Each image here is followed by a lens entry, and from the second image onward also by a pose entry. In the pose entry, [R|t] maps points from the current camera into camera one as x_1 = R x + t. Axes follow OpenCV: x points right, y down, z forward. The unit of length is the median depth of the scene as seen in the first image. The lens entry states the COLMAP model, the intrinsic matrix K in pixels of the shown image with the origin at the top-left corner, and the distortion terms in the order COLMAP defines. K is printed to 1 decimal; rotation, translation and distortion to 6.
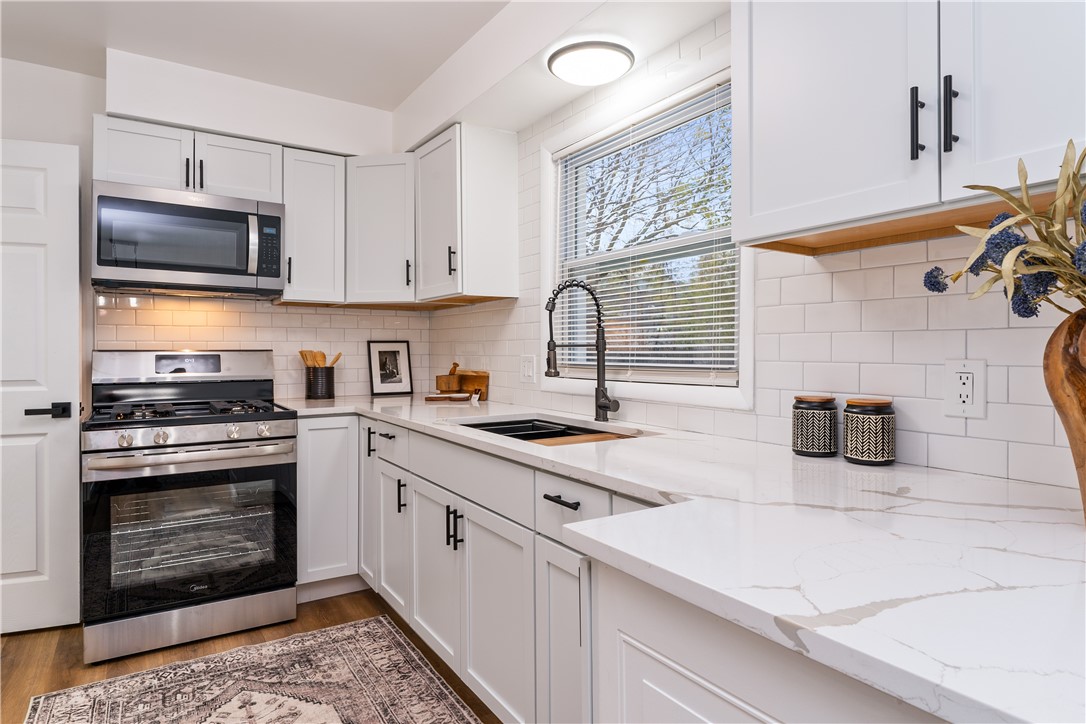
lens RADIAL K [[626.1, 0, 537.1], [0, 626.1, 350.4], [0, 0, 1]] dist [-0.001721, -0.000550]
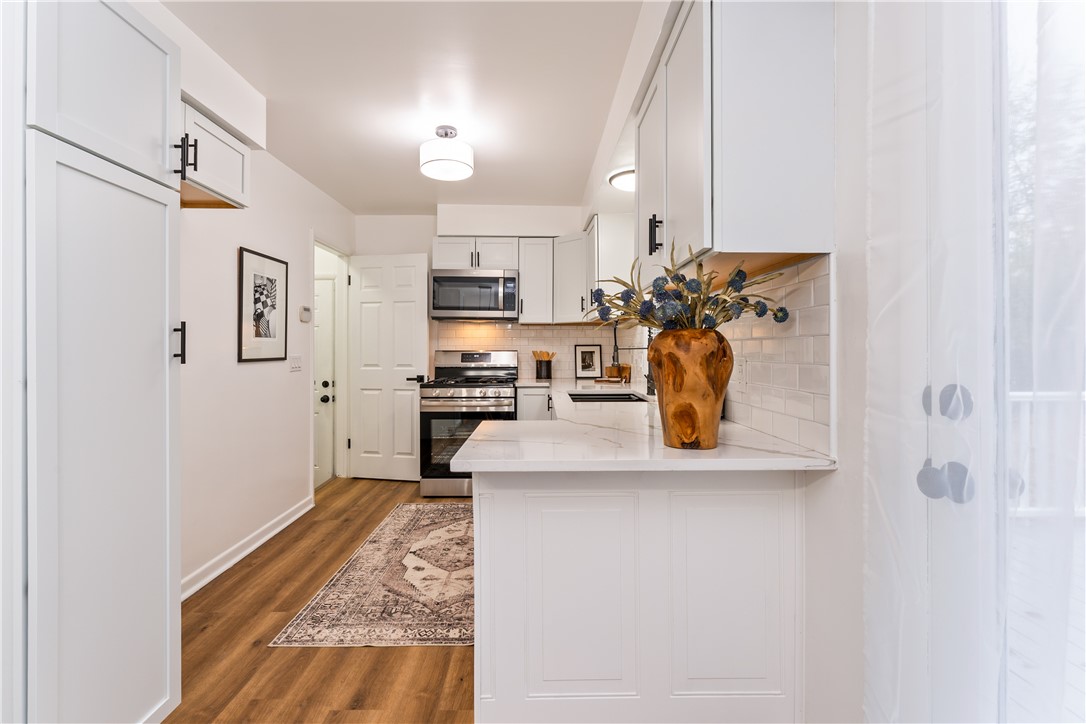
lens RADIAL K [[501.2, 0, 538.9], [0, 501.2, 347.0], [0, 0, 1]] dist [0.000140, -0.000087]
pose [[0.844651, -0.001975, -0.535313, 0.469353], [-0.001268, 0.999983, -0.005689, -0.003020], [0.535315, 0.005484, 0.844635, -0.211702]]
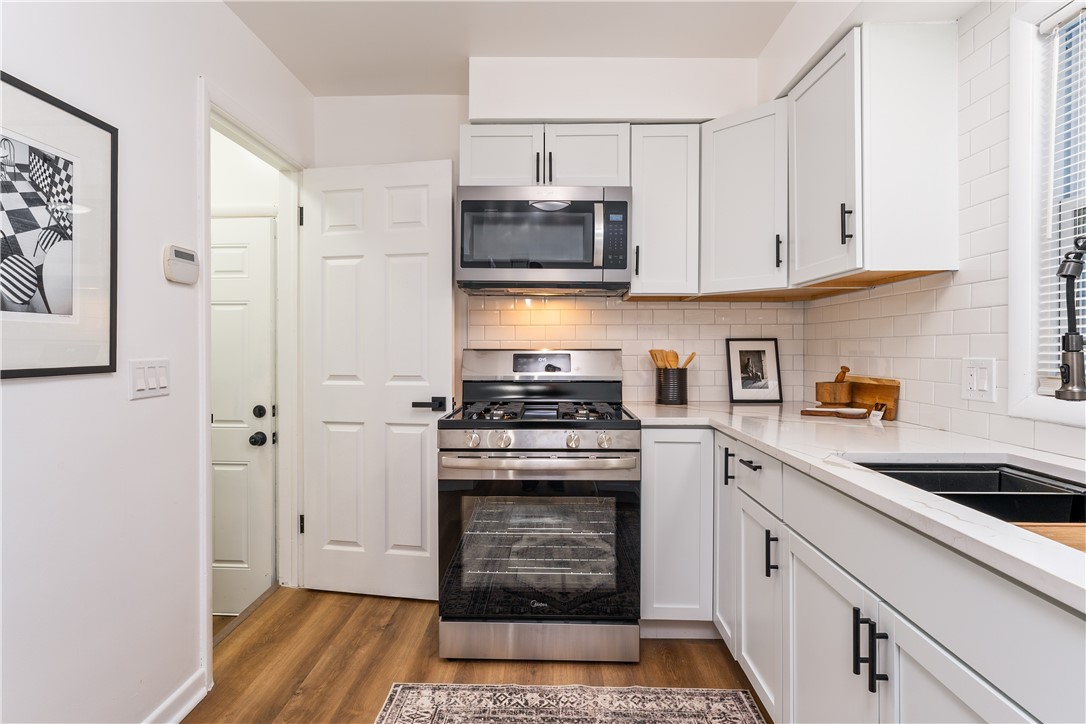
lens RADIAL K [[563.0, 0, 534.2], [0, 563.0, 351.7], [0, 0, 1]] dist [0.001109, -0.000224]
pose [[0.826133, 0.004190, -0.563460, -0.070020], [-0.001614, 0.999986, 0.005069, -0.000984], [0.563473, -0.003278, 0.826128, 0.280874]]
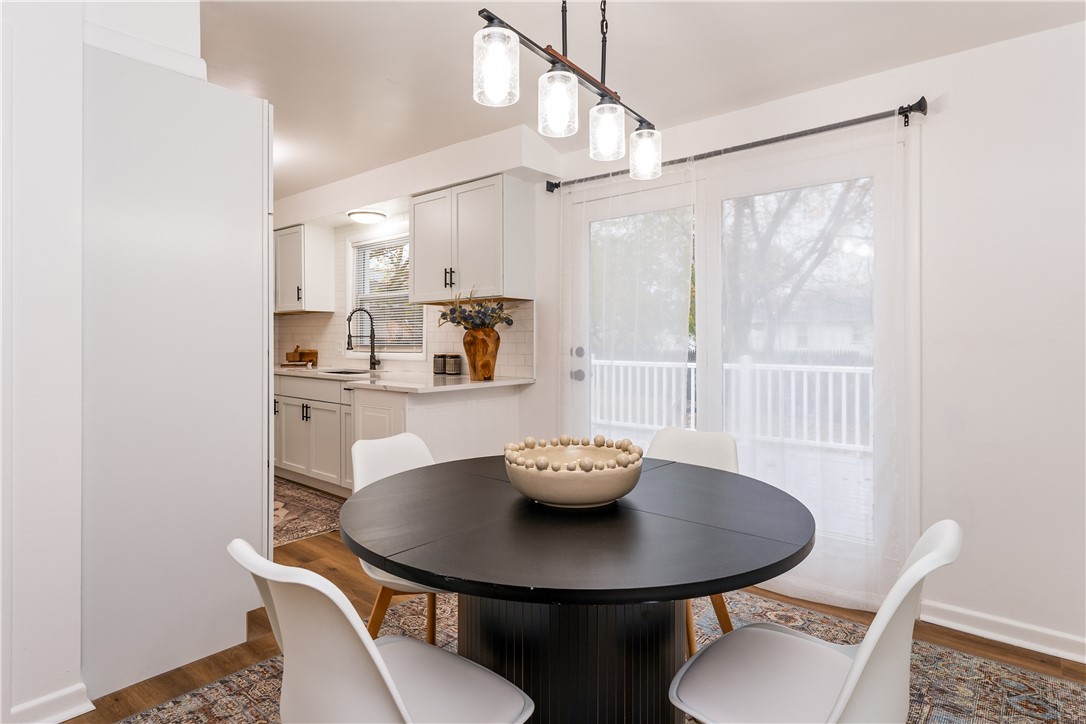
lens RADIAL K [[595.1, 0, 534.0], [0, 595.1, 340.7], [0, 0, 1]] dist [-0.001022, 0.000161]
pose [[0.956942, 0.000873, 0.290279, 0.030173], [-0.000908, 1.000000, -0.000012, 0.005936], [-0.290279, -0.000252, 0.956942, -1.051646]]
